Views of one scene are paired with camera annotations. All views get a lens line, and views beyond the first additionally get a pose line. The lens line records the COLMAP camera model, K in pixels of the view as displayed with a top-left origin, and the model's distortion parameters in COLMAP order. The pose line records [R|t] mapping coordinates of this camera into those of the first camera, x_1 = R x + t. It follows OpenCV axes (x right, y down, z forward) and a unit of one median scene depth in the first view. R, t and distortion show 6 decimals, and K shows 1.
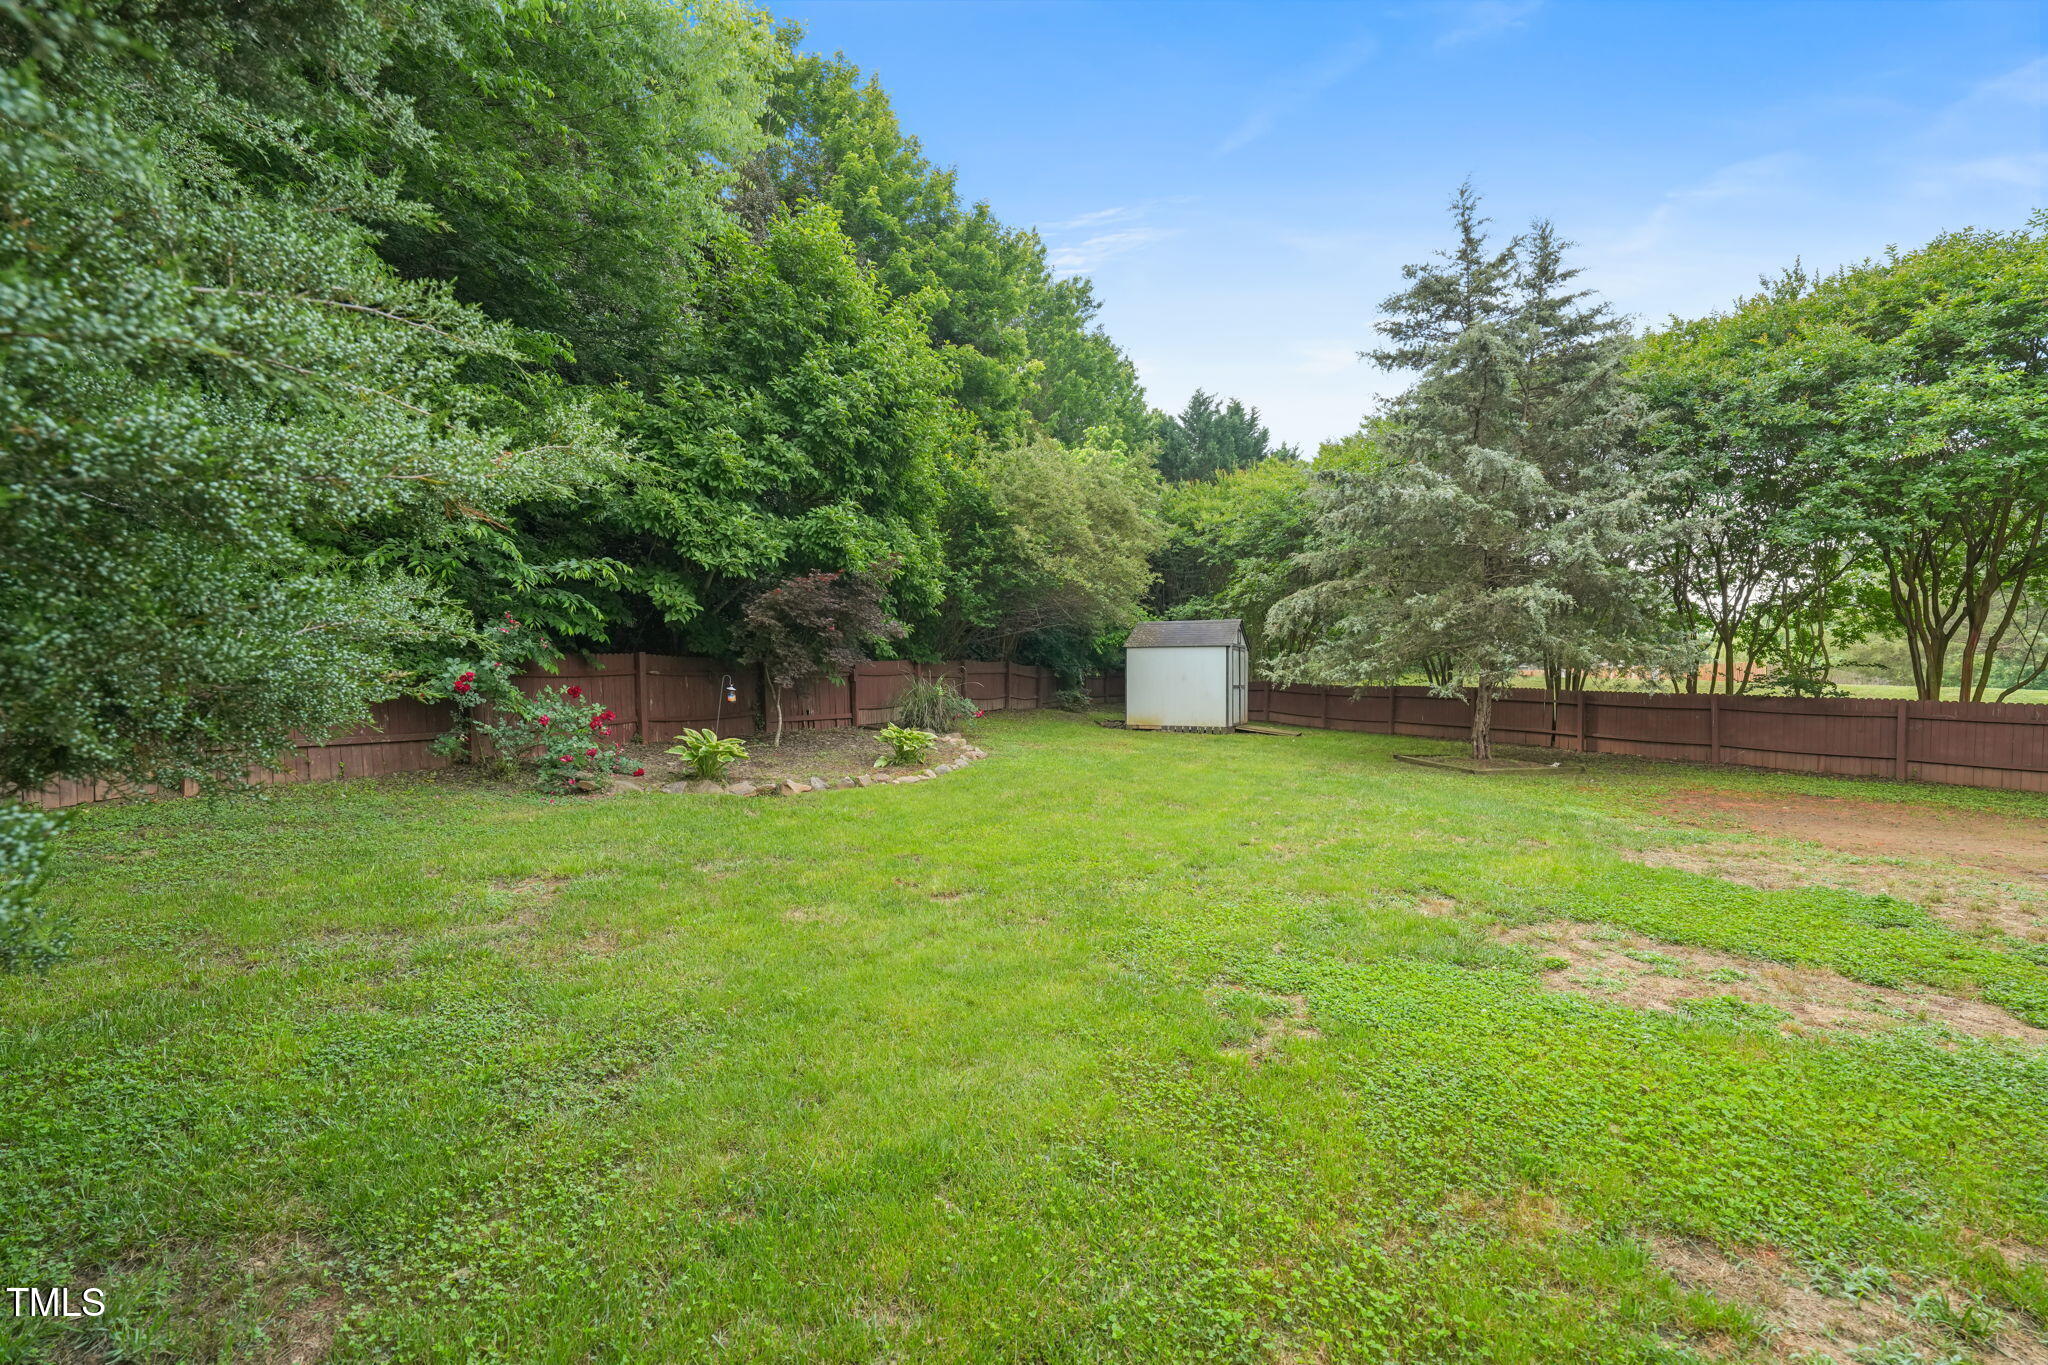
lens RADIAL K [[868.9, 0, 920.4], [0, 868.9, 677.8], [0, 0, 1]] dist [-0.007057, 0.001289]
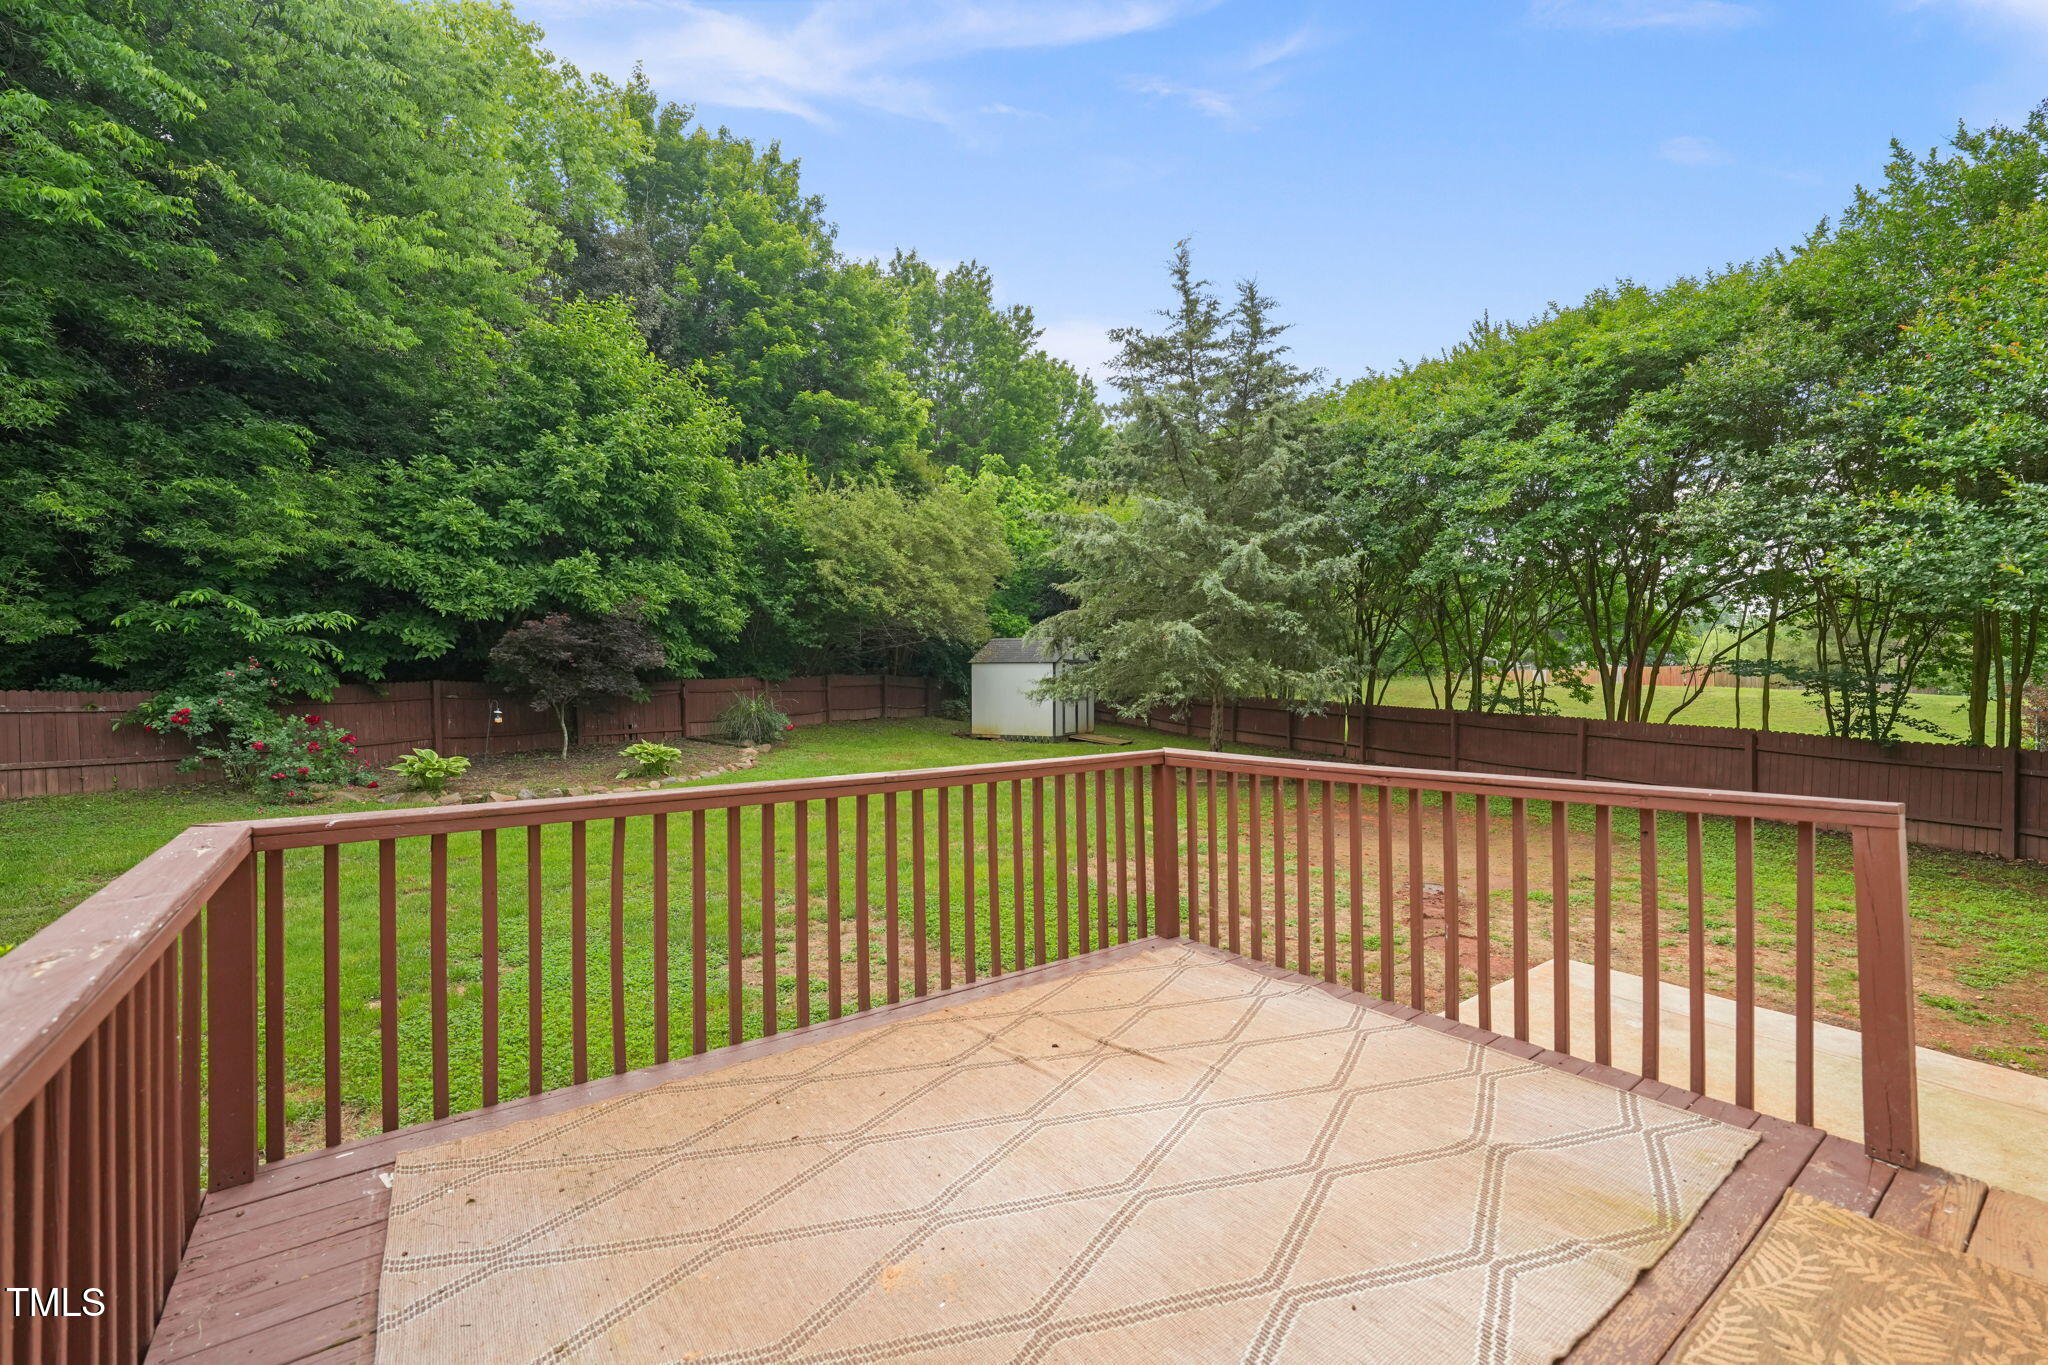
lens RADIAL K [[868.9, 0, 997.8], [0, 868.9, 666.5], [0, 0, 1]] dist [-0.007057, 0.001289]
pose [[0.998199, -0.003820, -0.059864, 0.484489], [0.003490, 0.999978, -0.005610, -0.036347], [0.059884, 0.005391, 0.998191, -0.126816]]
